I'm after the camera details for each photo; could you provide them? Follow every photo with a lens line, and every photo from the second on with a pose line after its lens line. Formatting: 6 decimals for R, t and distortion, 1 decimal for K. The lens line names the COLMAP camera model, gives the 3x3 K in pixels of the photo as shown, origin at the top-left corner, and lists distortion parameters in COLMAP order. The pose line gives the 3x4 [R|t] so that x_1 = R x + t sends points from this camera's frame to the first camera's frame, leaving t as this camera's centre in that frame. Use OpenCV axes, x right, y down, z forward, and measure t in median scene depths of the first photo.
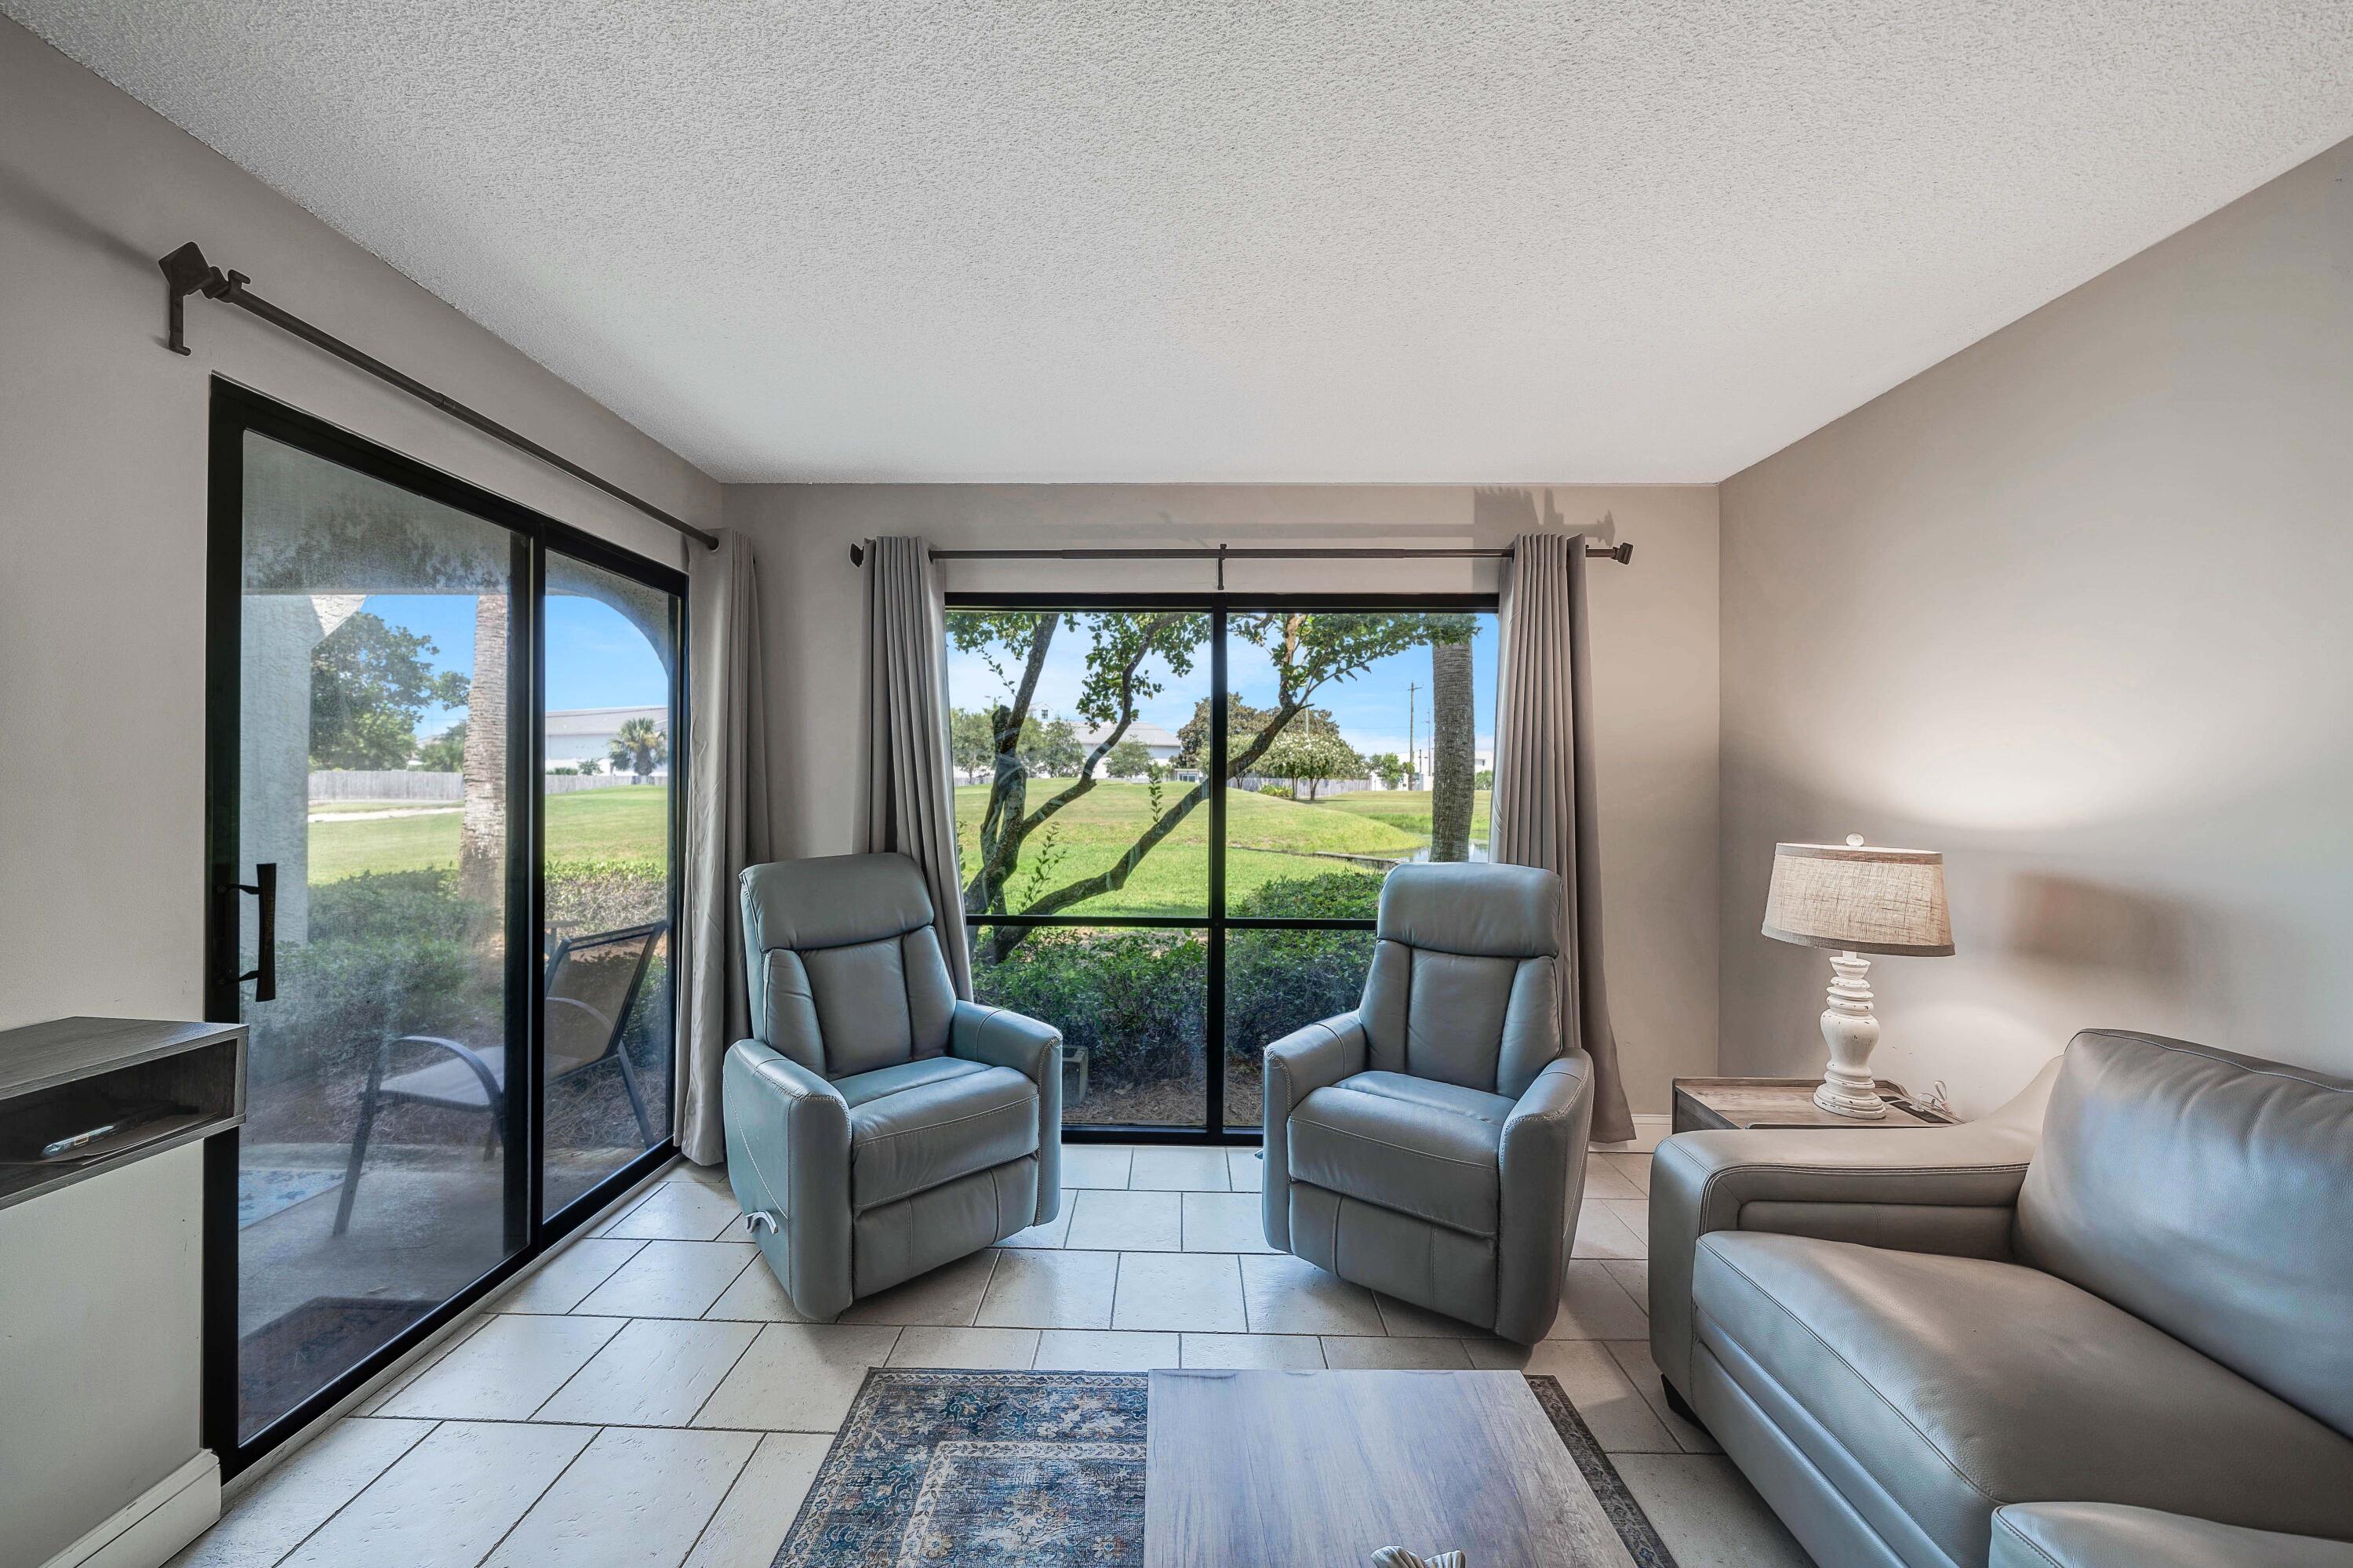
lens RADIAL K [[815.0, 0, 1167.3], [0, 815.0, 789.5], [0, 0, 1]] dist [-0.005861, -0.000067]
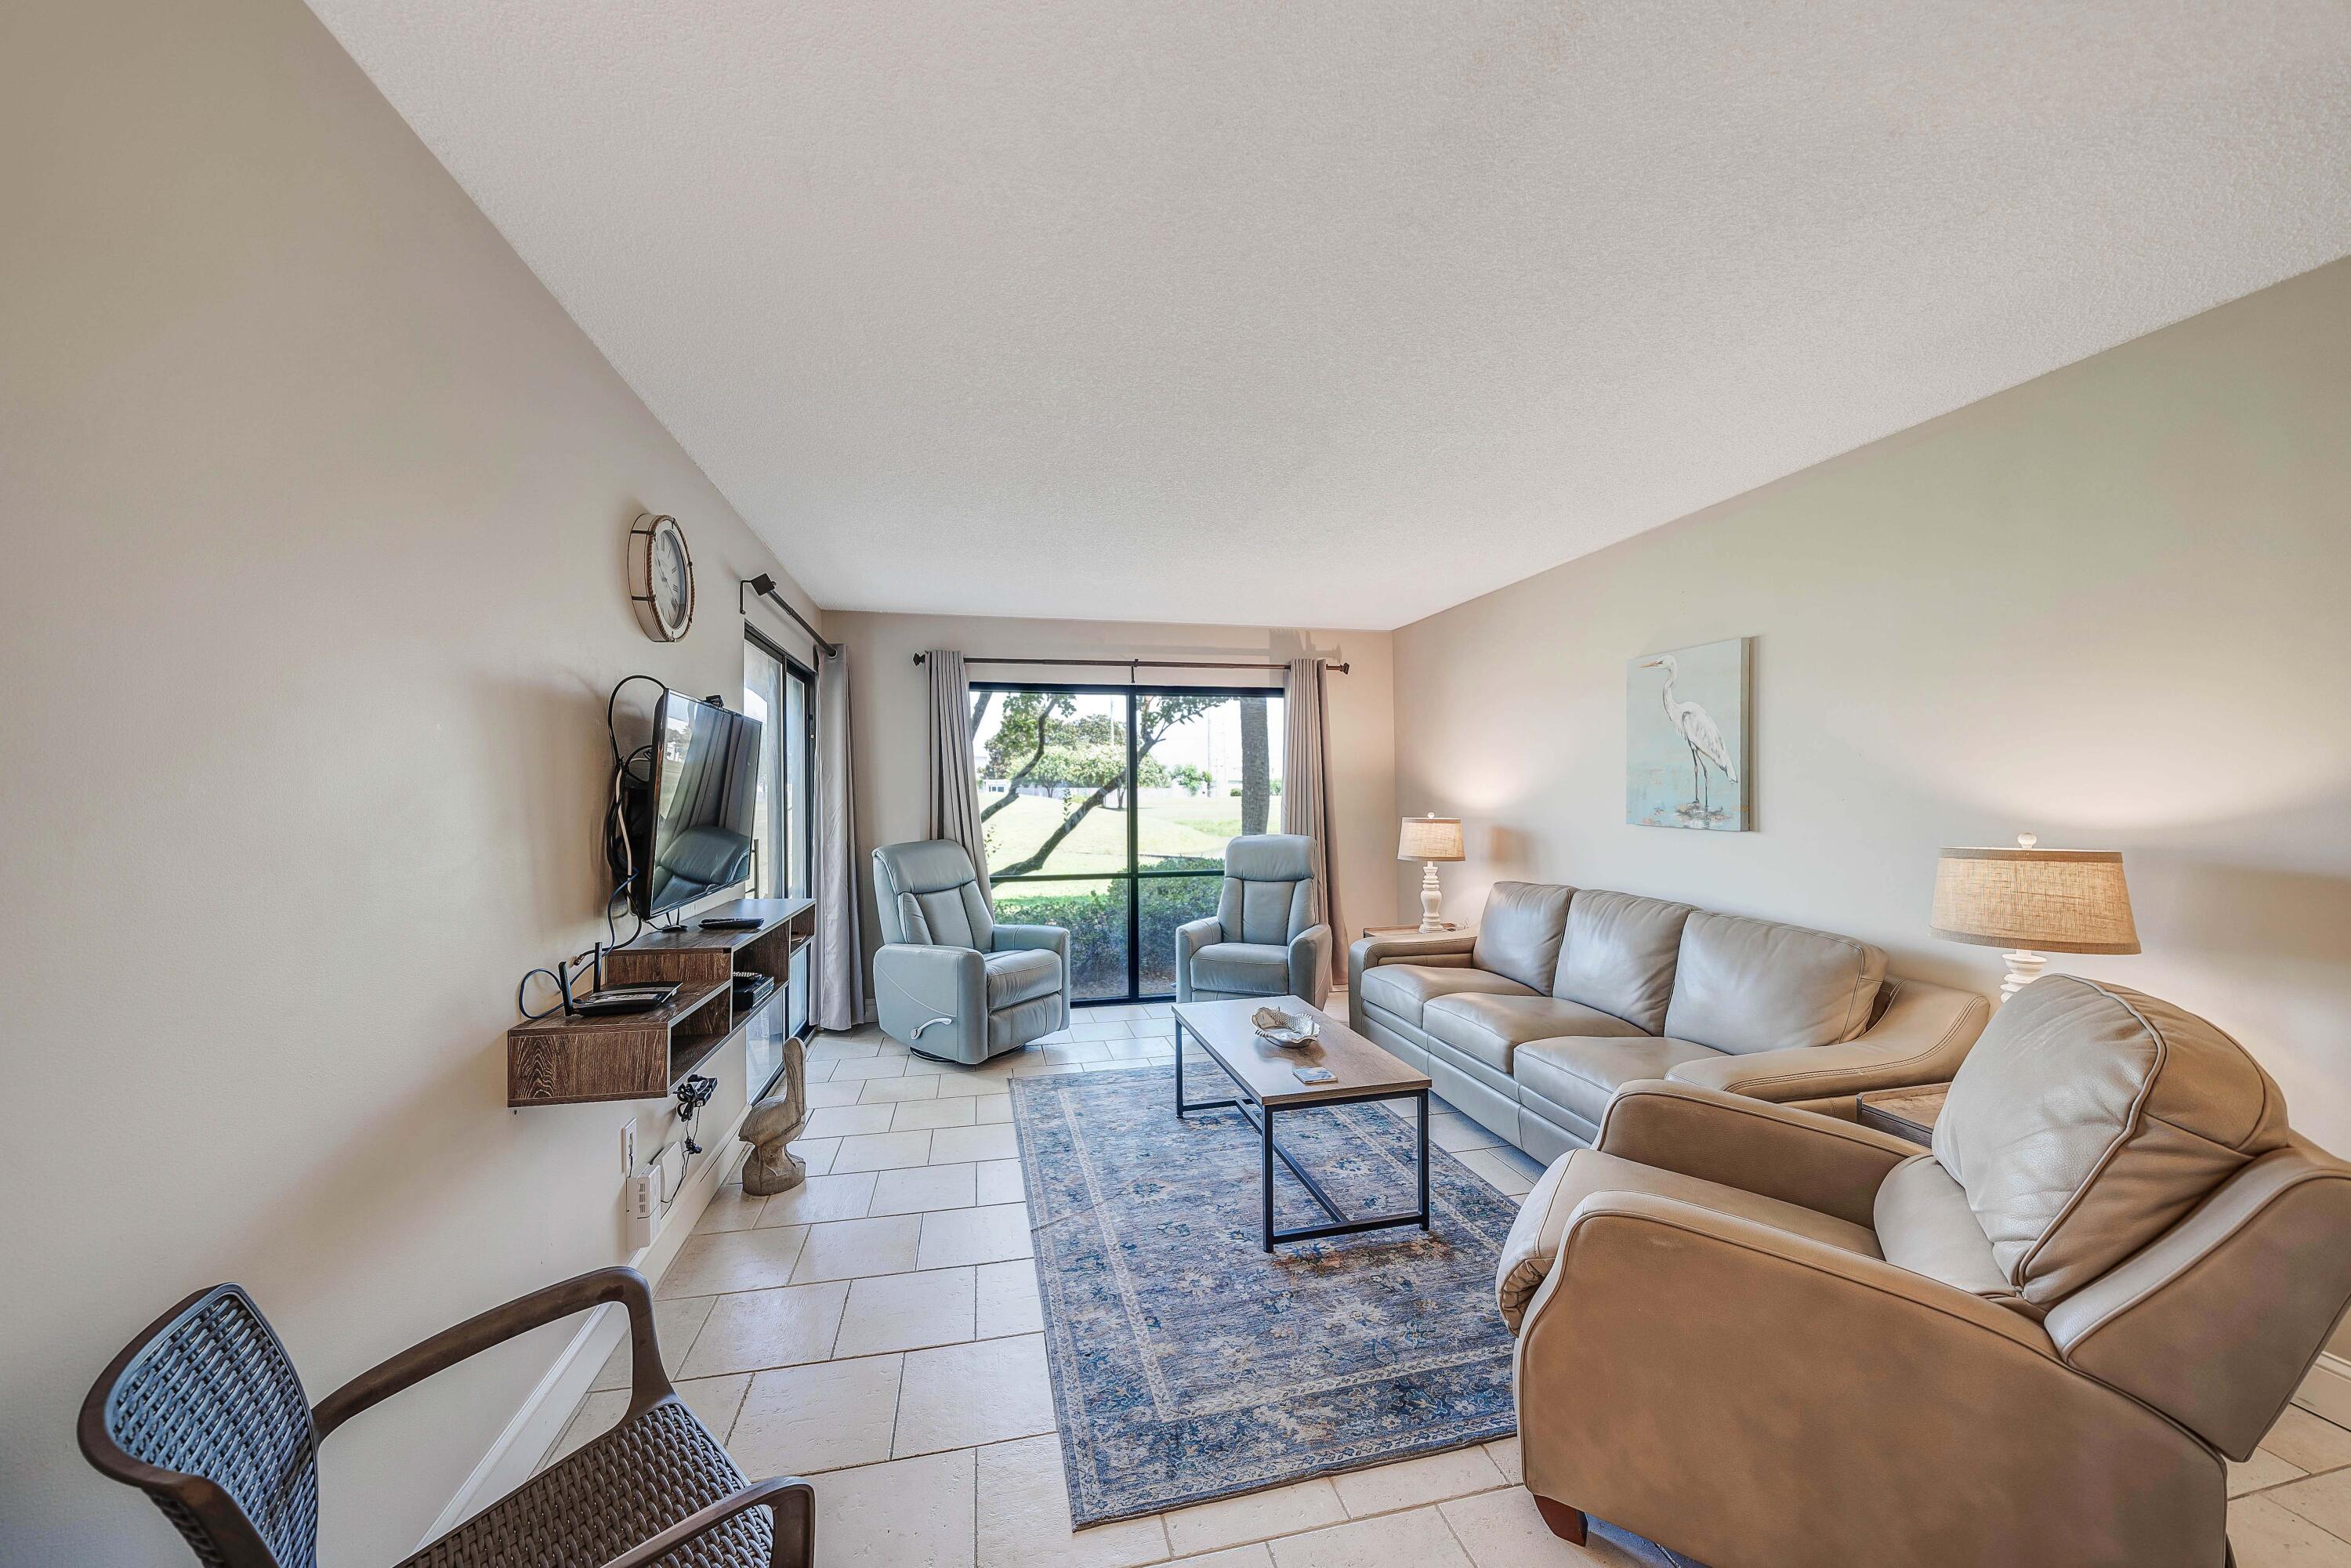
lens RADIAL K [[814.3, 0, 1163.2], [0, 814.3, 795.4], [0, 0, 1]] dist [-0.005861, -0.000067]
pose [[0.971945, -0.016927, 0.234598, -0.286231], [0.017899, 0.999838, -0.002013, -0.000603], [-0.234526, 0.006155, 0.972090, -0.707257]]
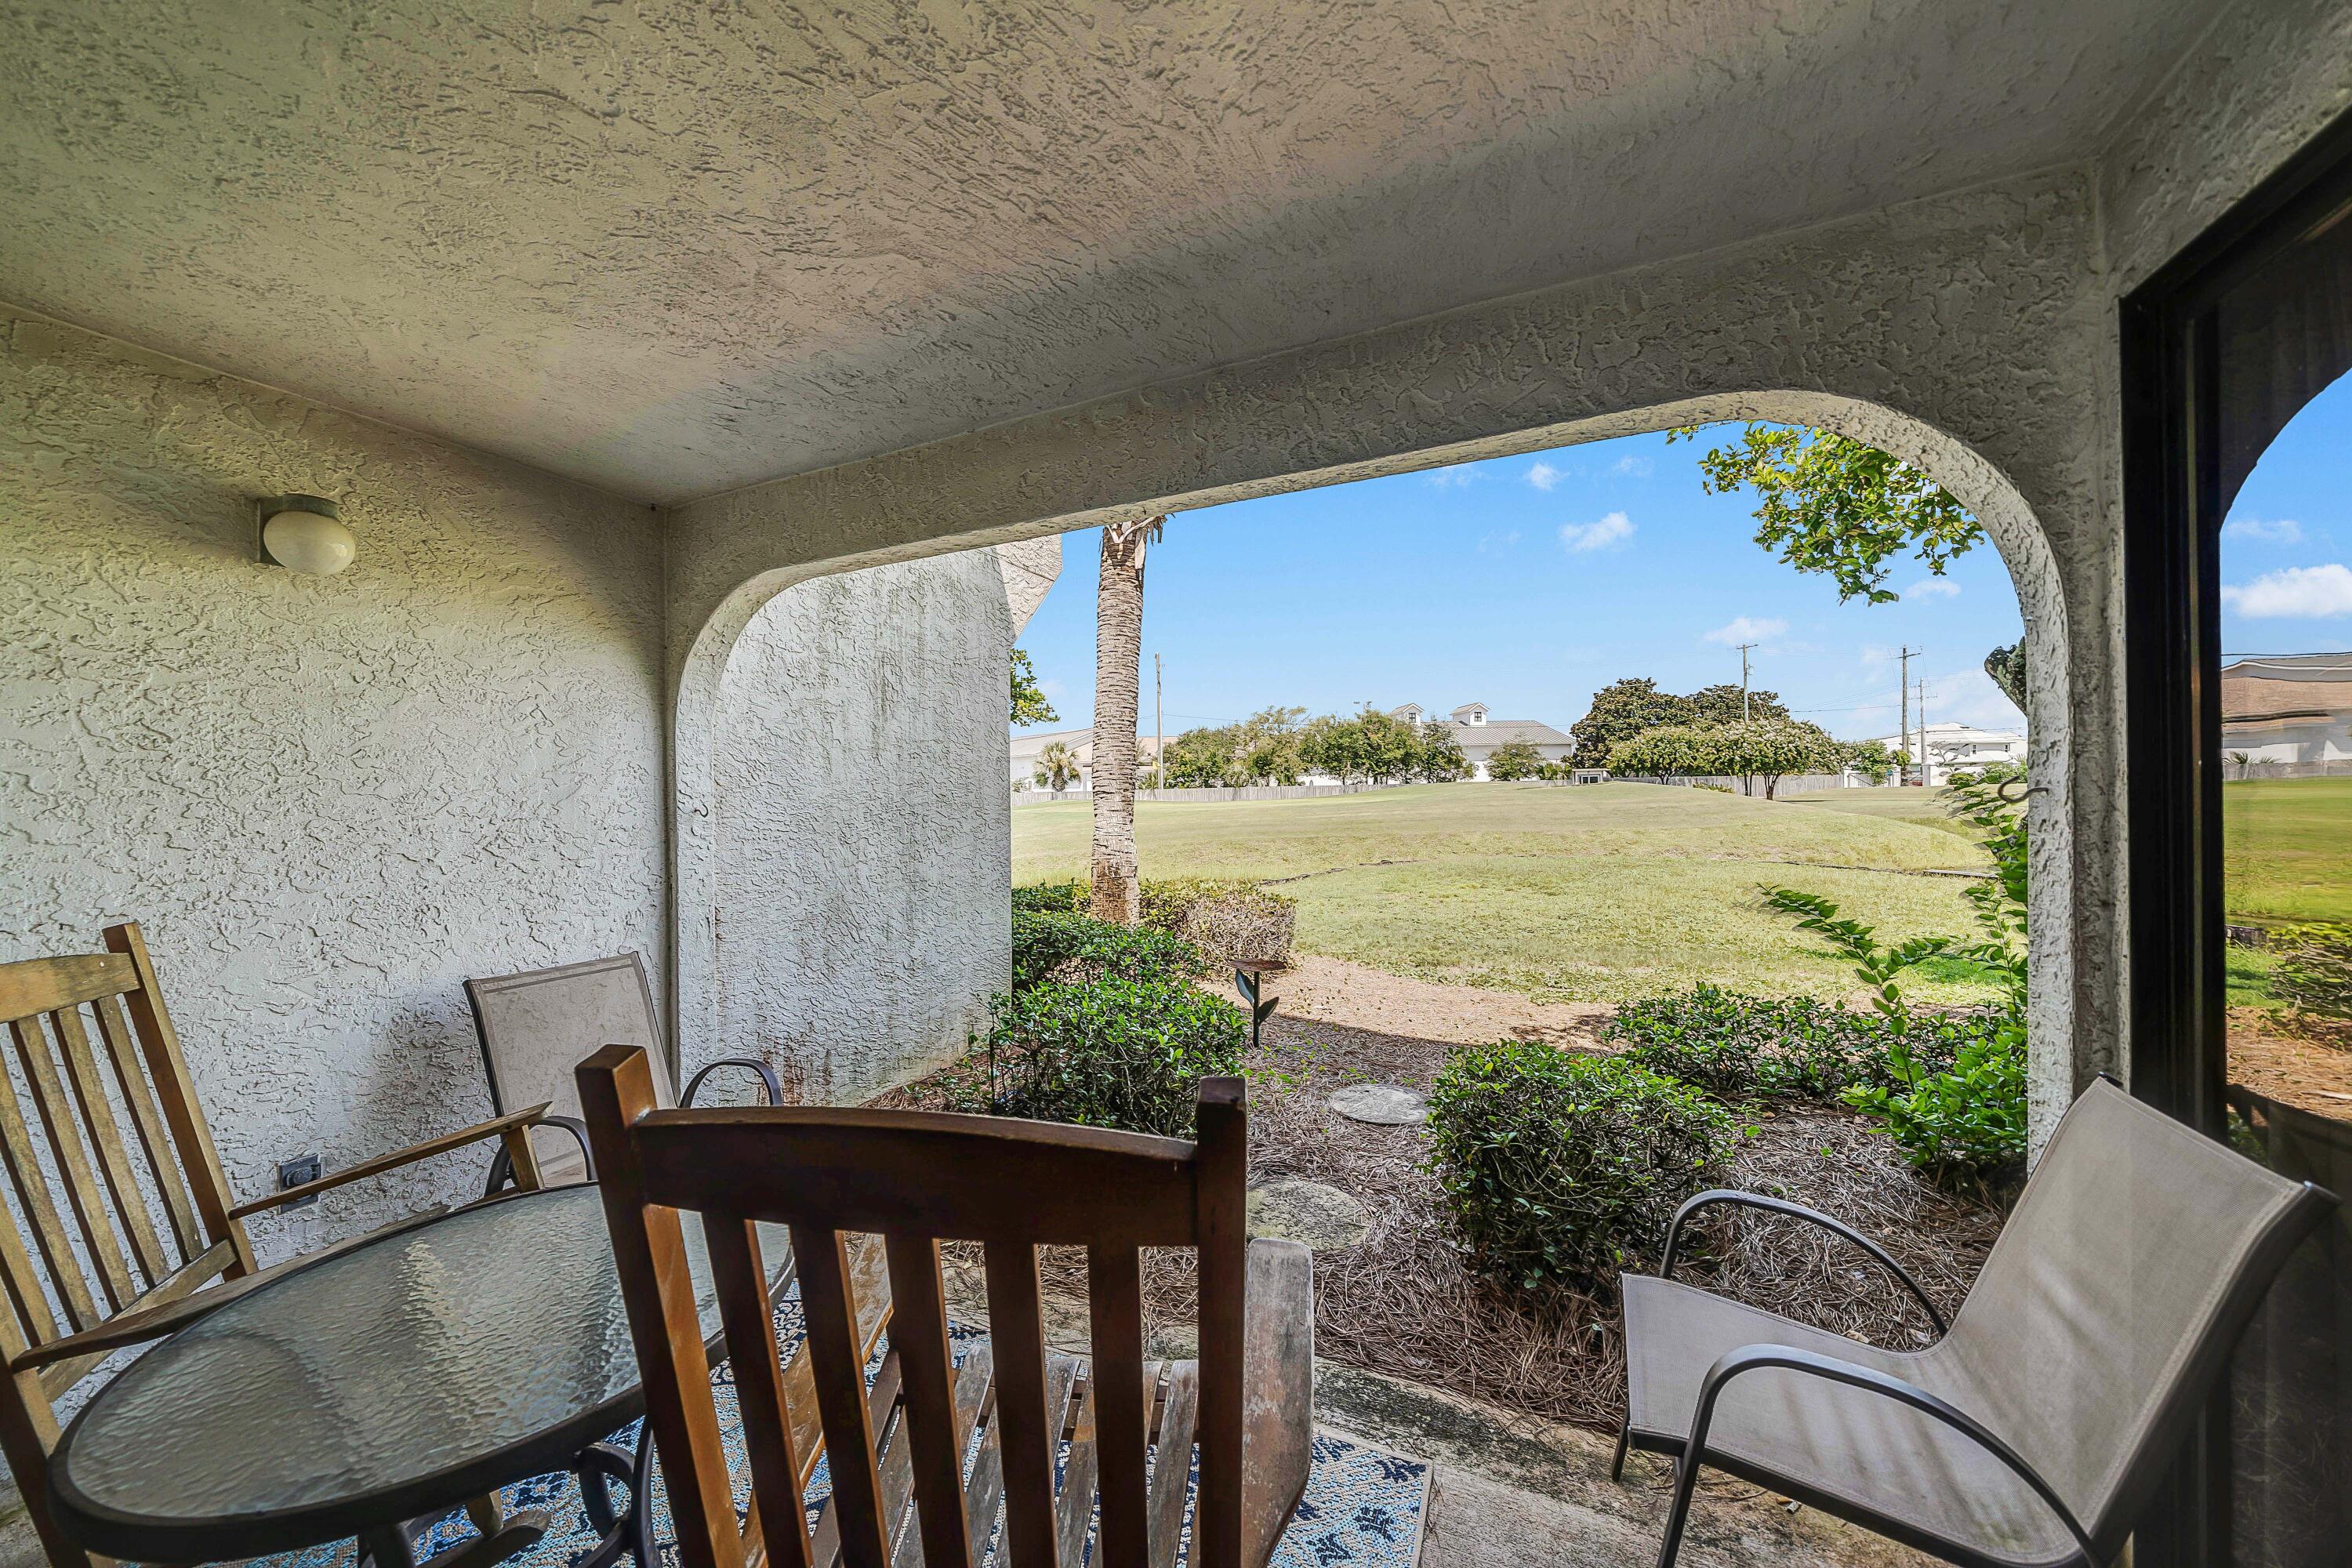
lens RADIAL K [[814.6, 0, 1173.3], [0, 814.6, 801.1], [0, 0, 1]] dist [-0.005861, -0.000067]
pose [[0.916833, -0.020290, -0.398754, -0.926734], [0.021876, 0.999761, -0.000575, 0.001940], [0.398670, -0.008196, 0.917058, 0.474432]]
